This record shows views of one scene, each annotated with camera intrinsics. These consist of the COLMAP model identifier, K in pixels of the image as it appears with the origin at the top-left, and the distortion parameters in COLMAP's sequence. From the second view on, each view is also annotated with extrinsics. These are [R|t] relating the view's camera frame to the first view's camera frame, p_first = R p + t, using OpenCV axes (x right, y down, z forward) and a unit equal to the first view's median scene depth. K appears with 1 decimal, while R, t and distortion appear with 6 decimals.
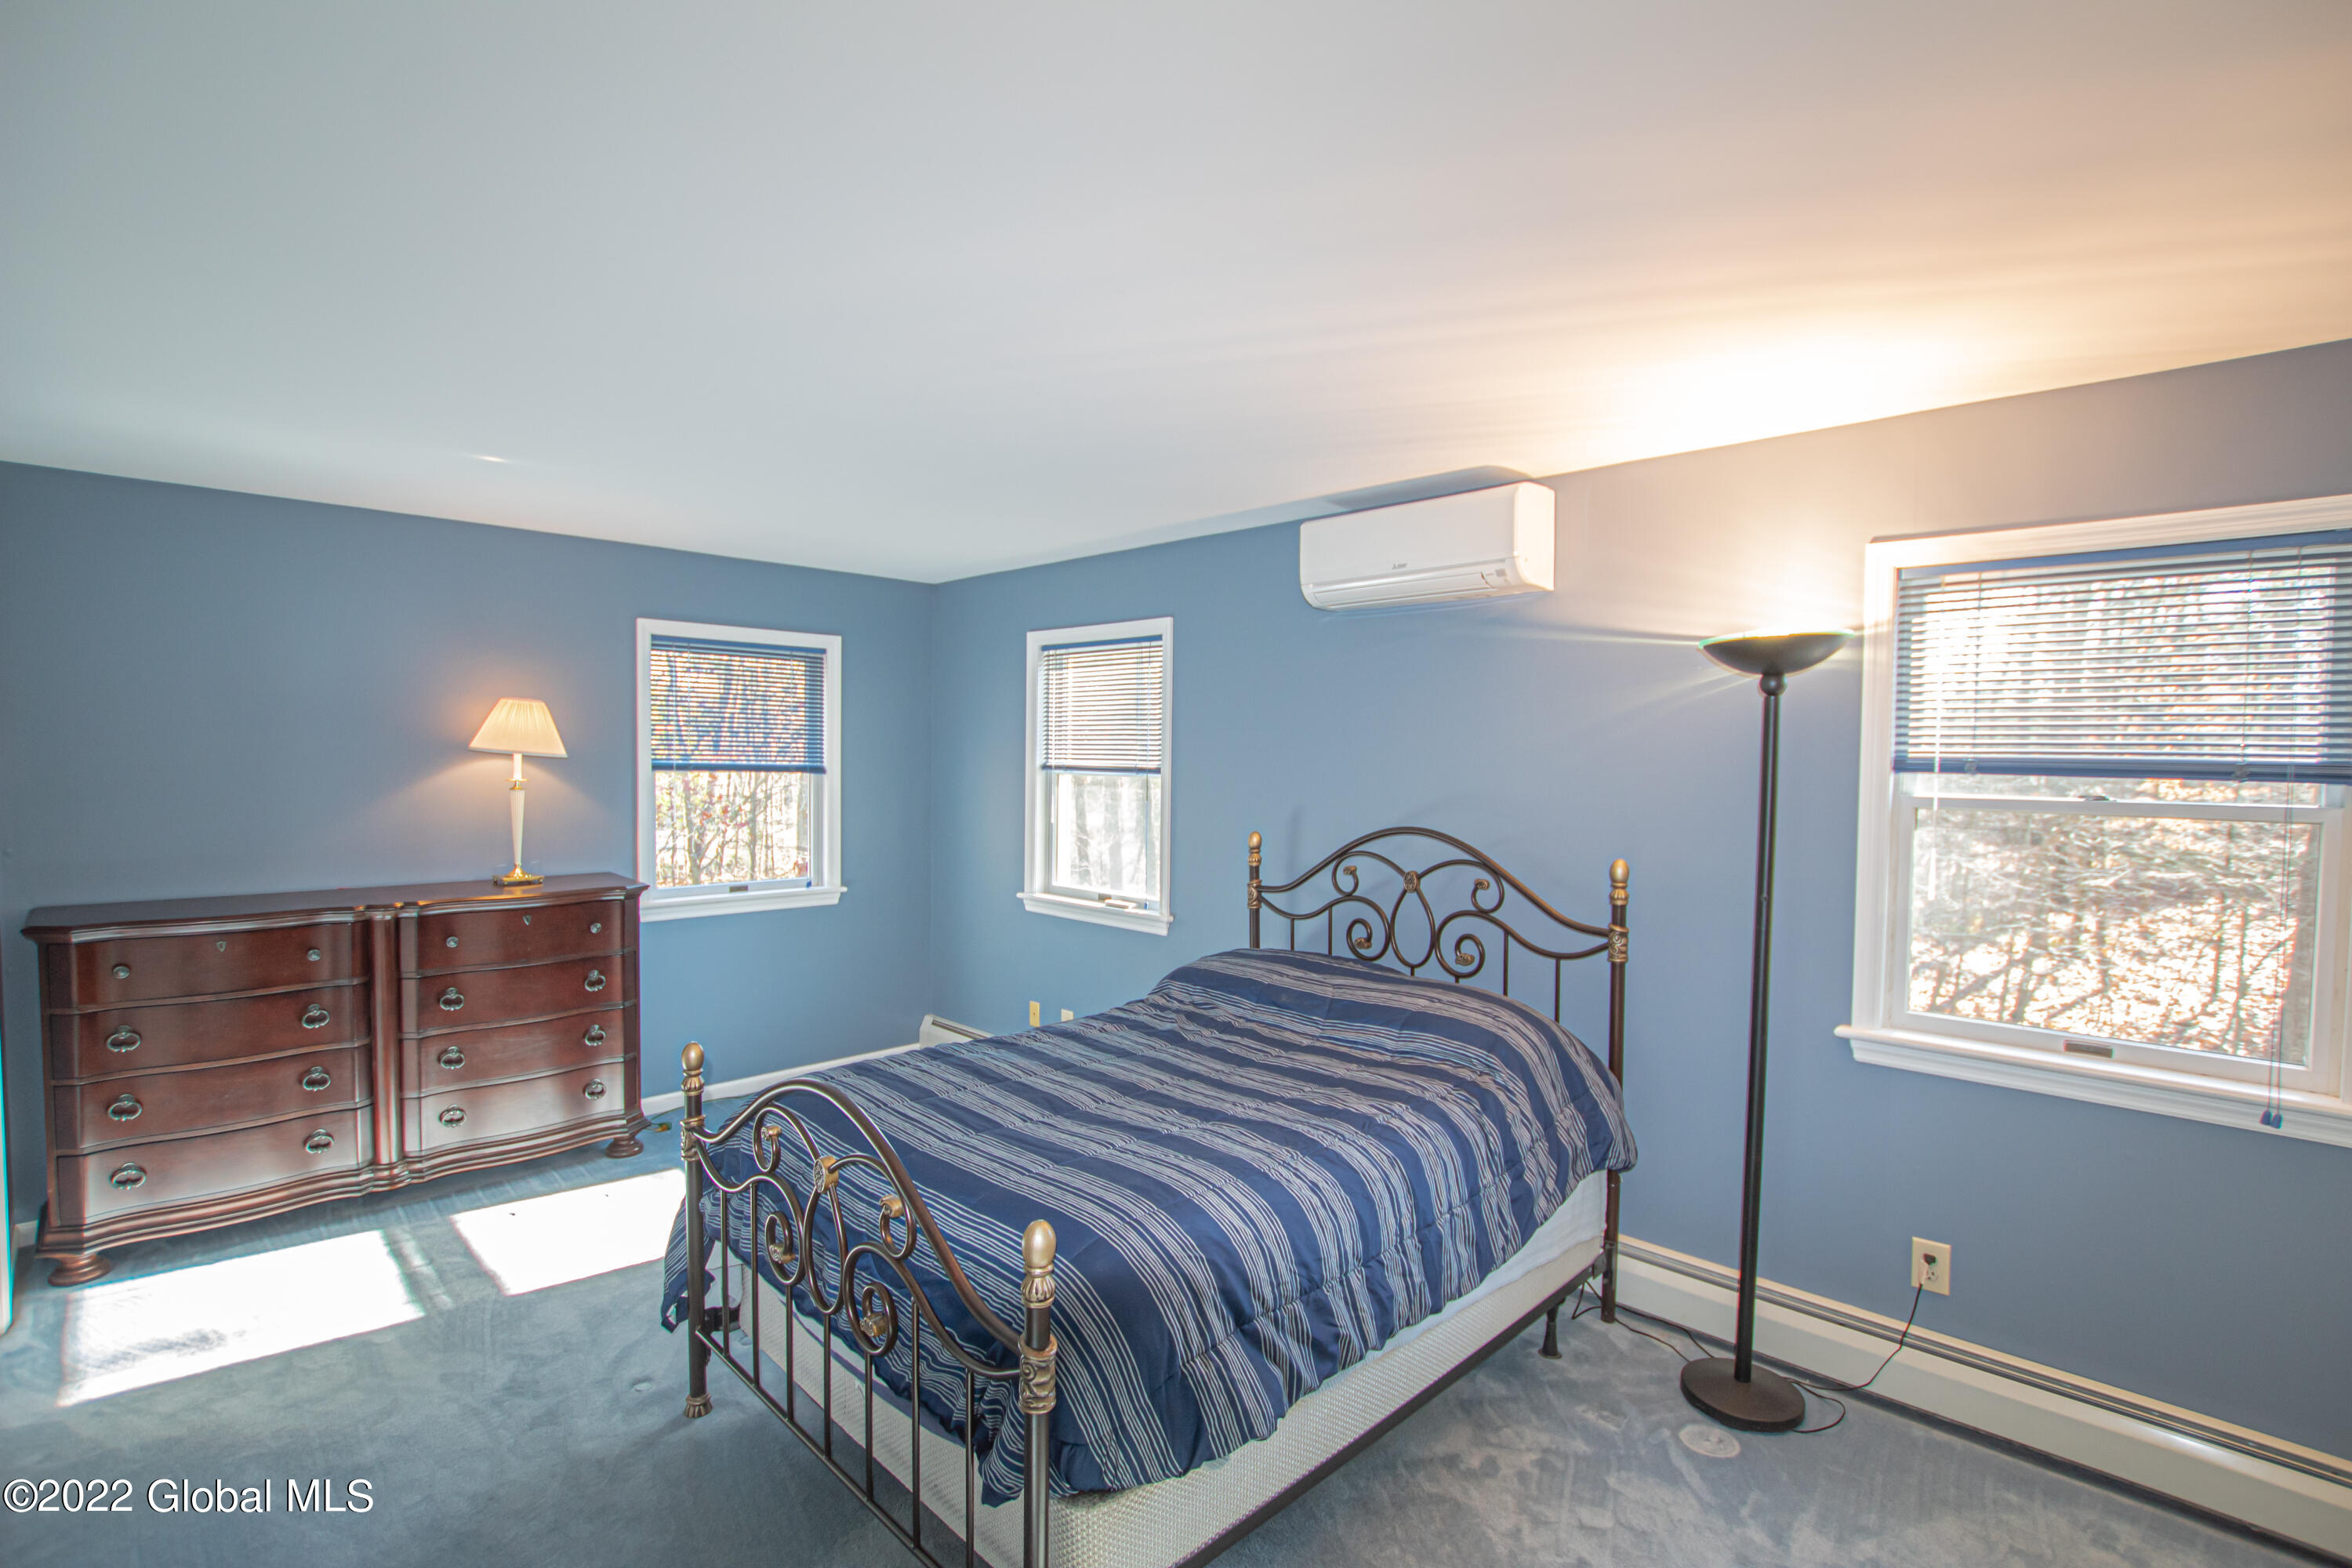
lens RADIAL K [[1090.4, 0, 1176.0], [0, 1090.4, 792.0], [0, 0, 1]] dist [-0.027432, 0.001383]
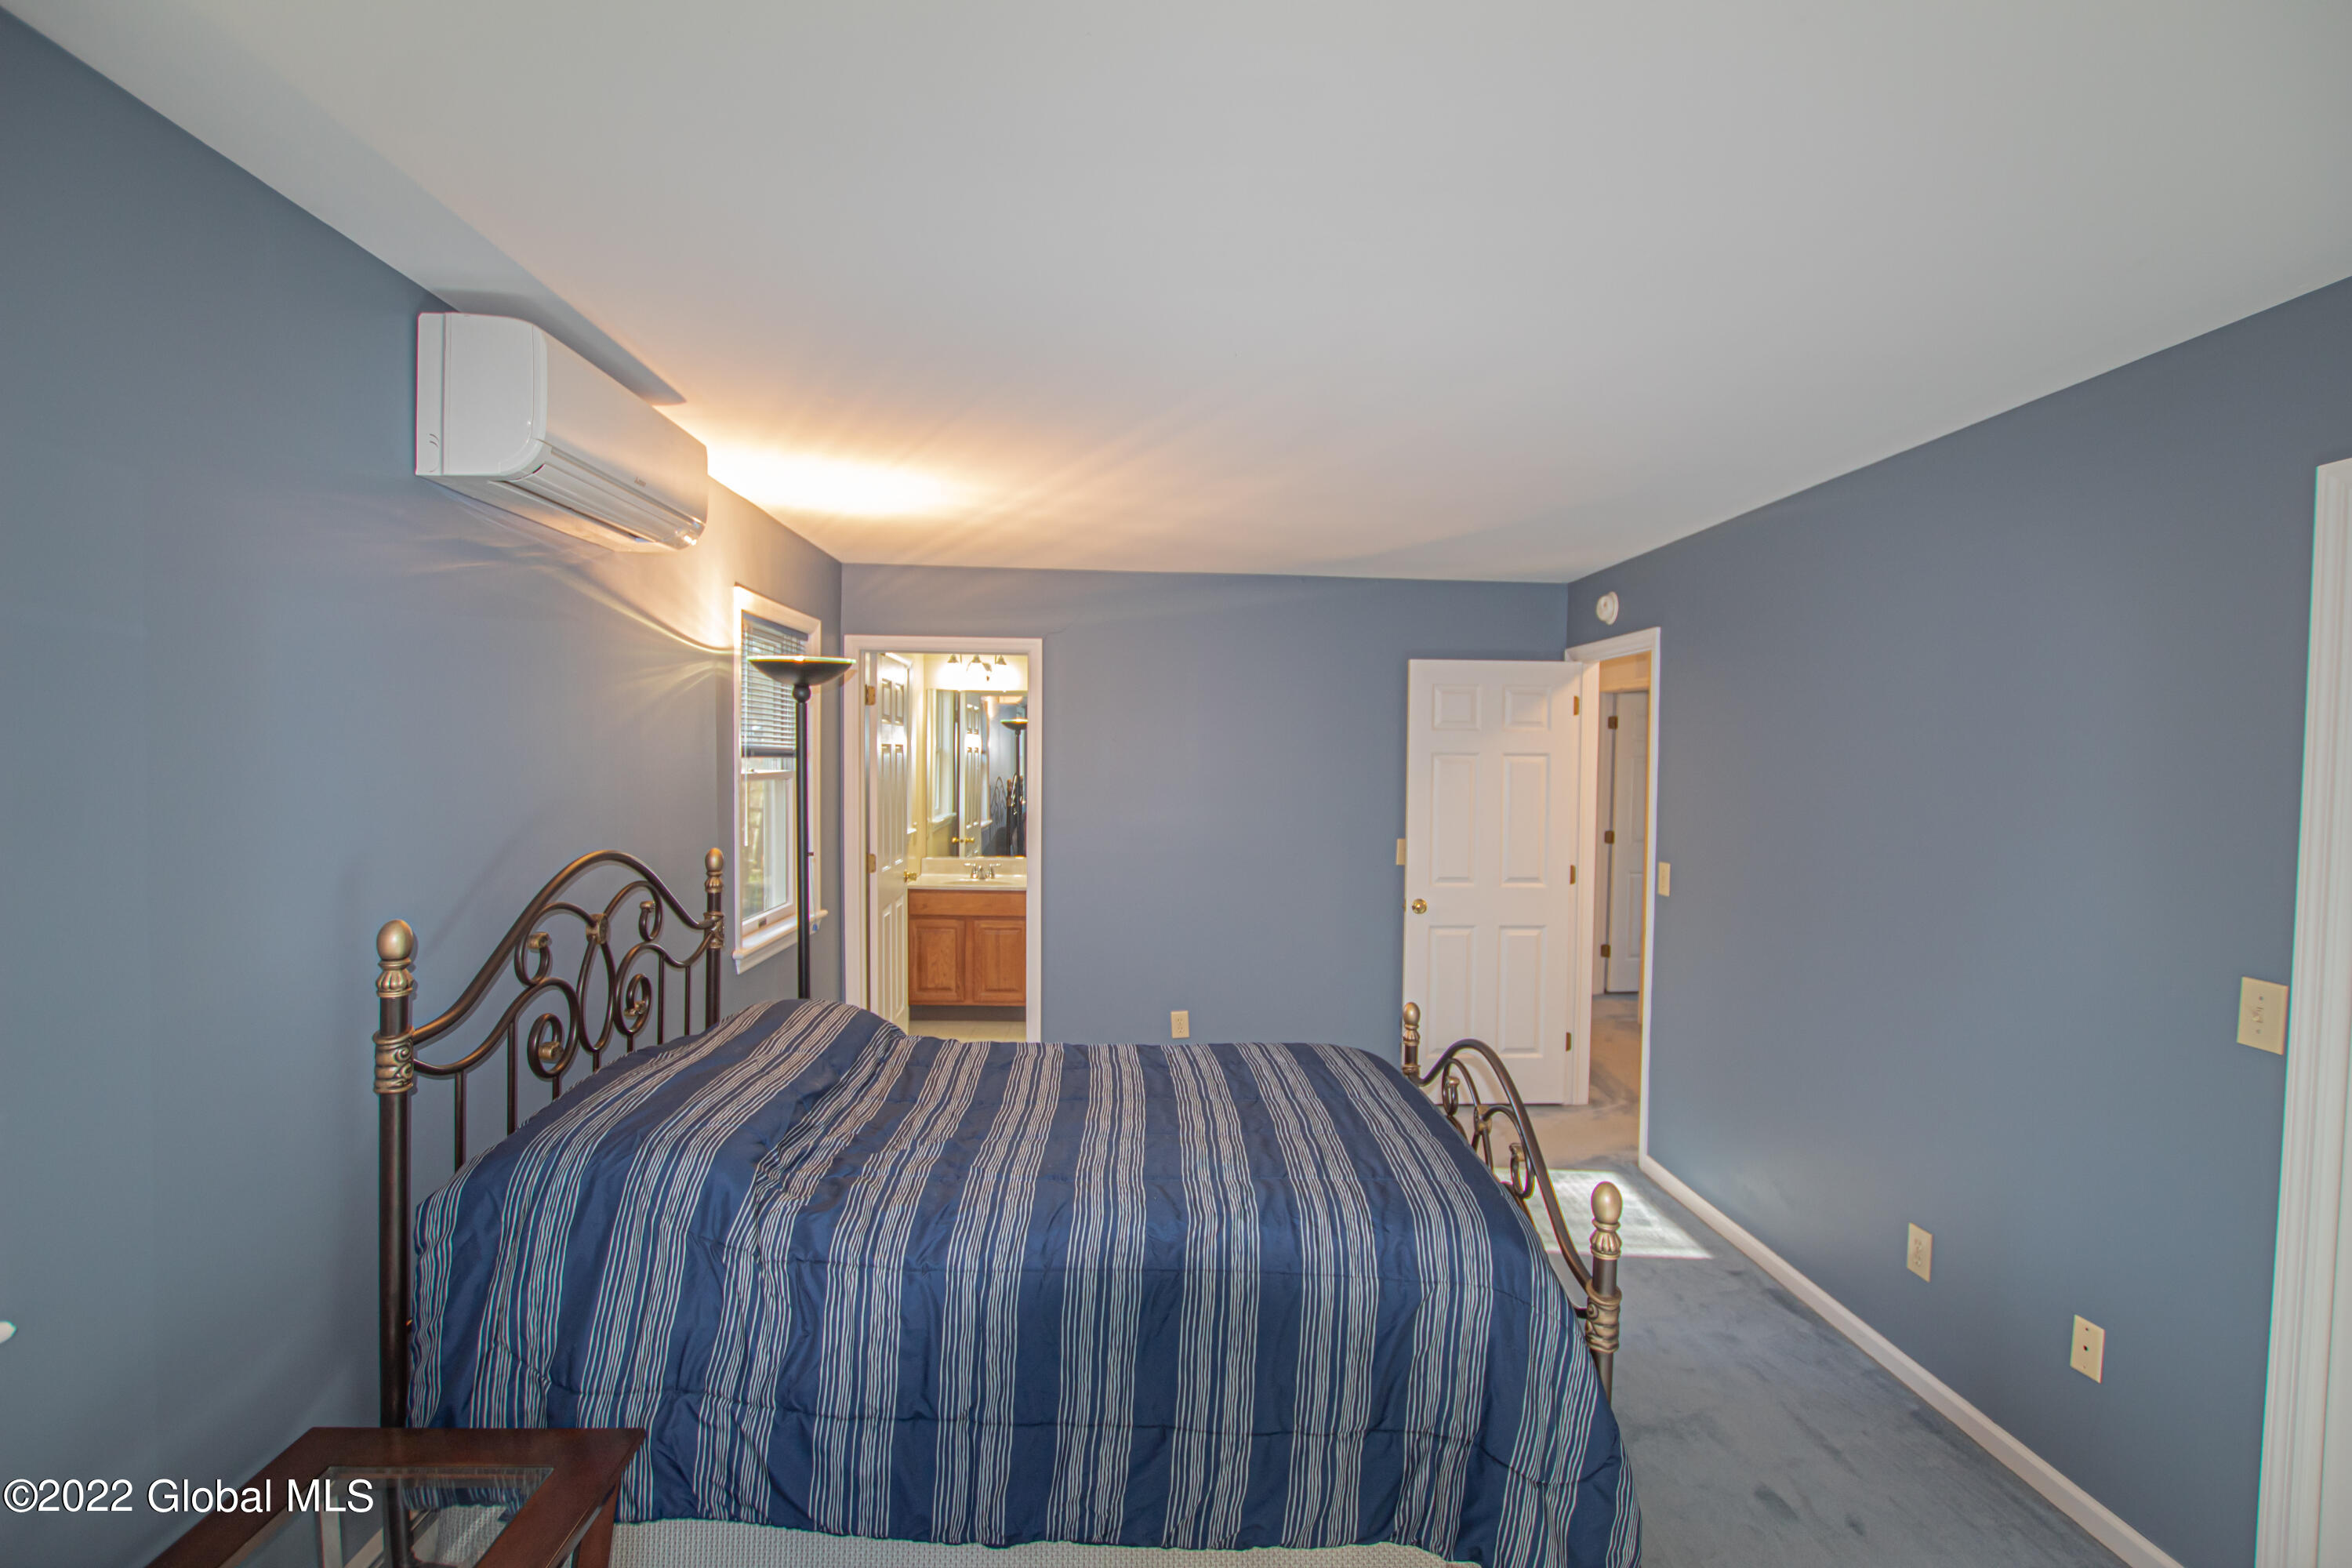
lens RADIAL K [[1090.4, 0, 1176.0], [0, 1090.4, 792.0], [0, 0, 1]] dist [-0.027432, 0.001383]
pose [[-0.728360, -0.045984, 0.683650, -0.554691], [0.003633, 0.997472, 0.070964, -0.056994], [-0.685185, 0.054171, -0.726352, 1.320034]]
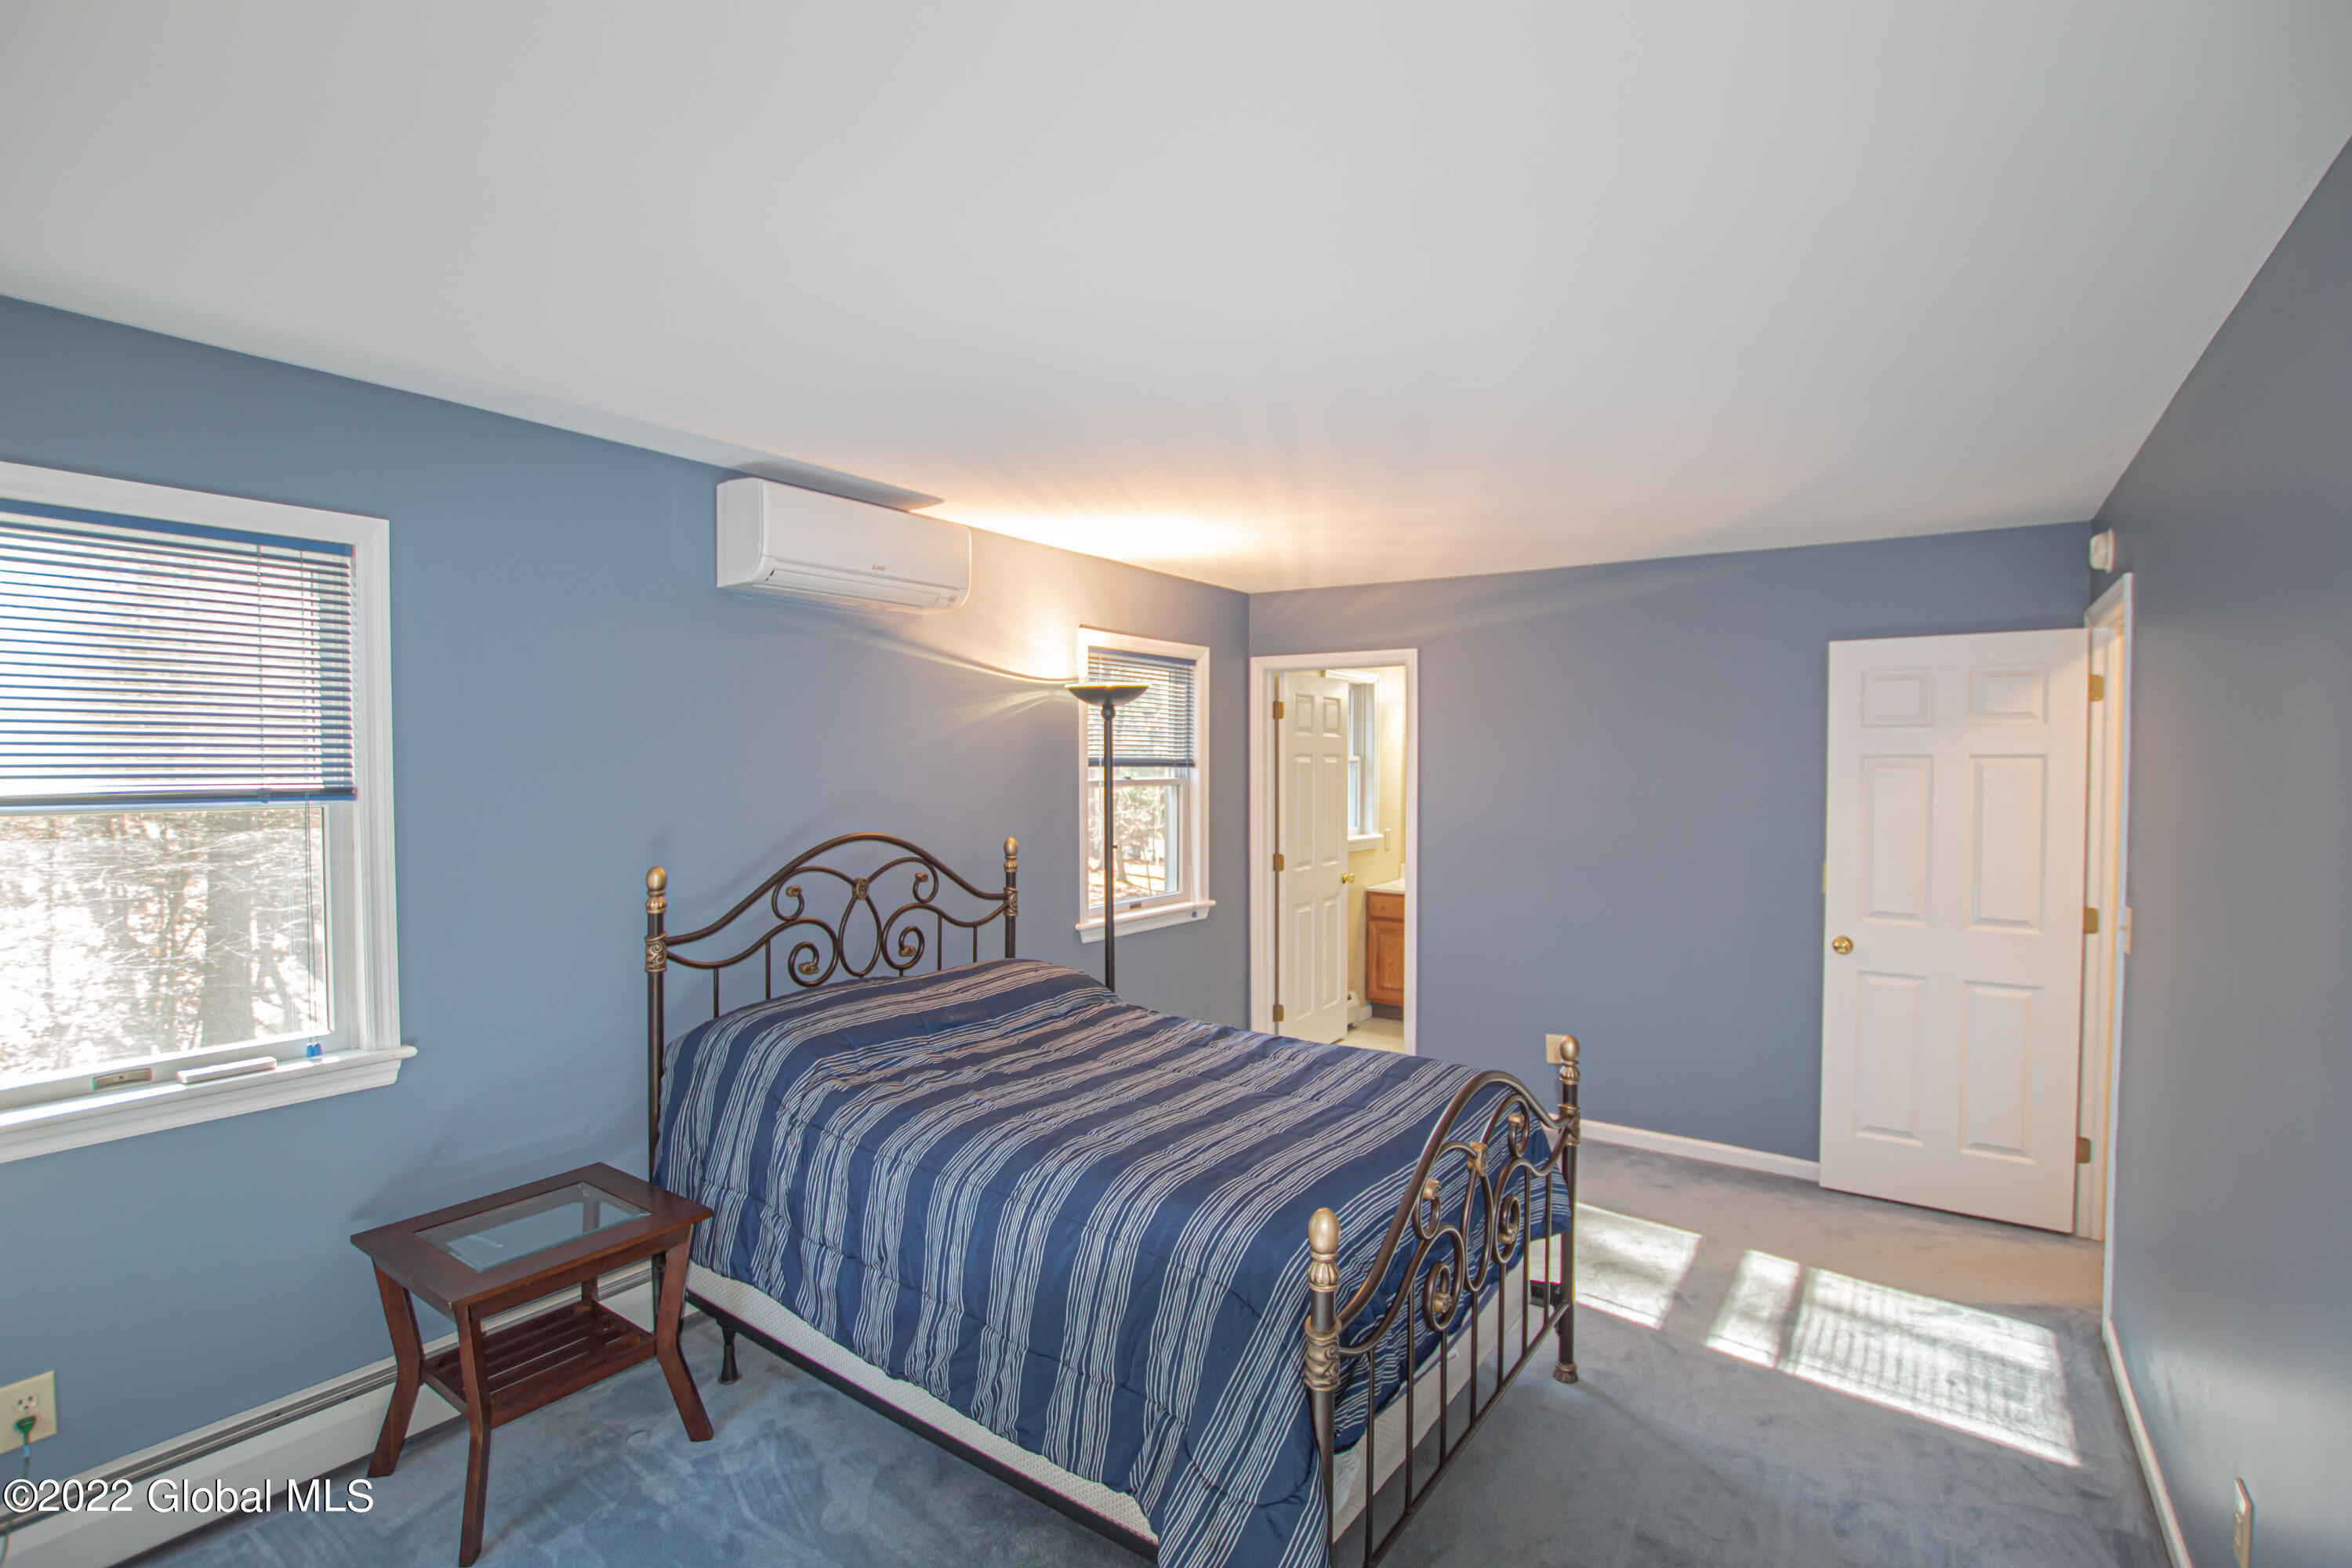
lens RADIAL K [[1090.4, 0, 1176.0], [0, 1090.4, 792.0], [0, 0, 1]] dist [-0.027432, 0.001383]
pose [[-0.161470, -0.041687, 0.985997, -0.839066], [0.032886, 0.998325, 0.047594, -0.044651], [-0.986330, 0.040110, -0.159829, 0.925728]]
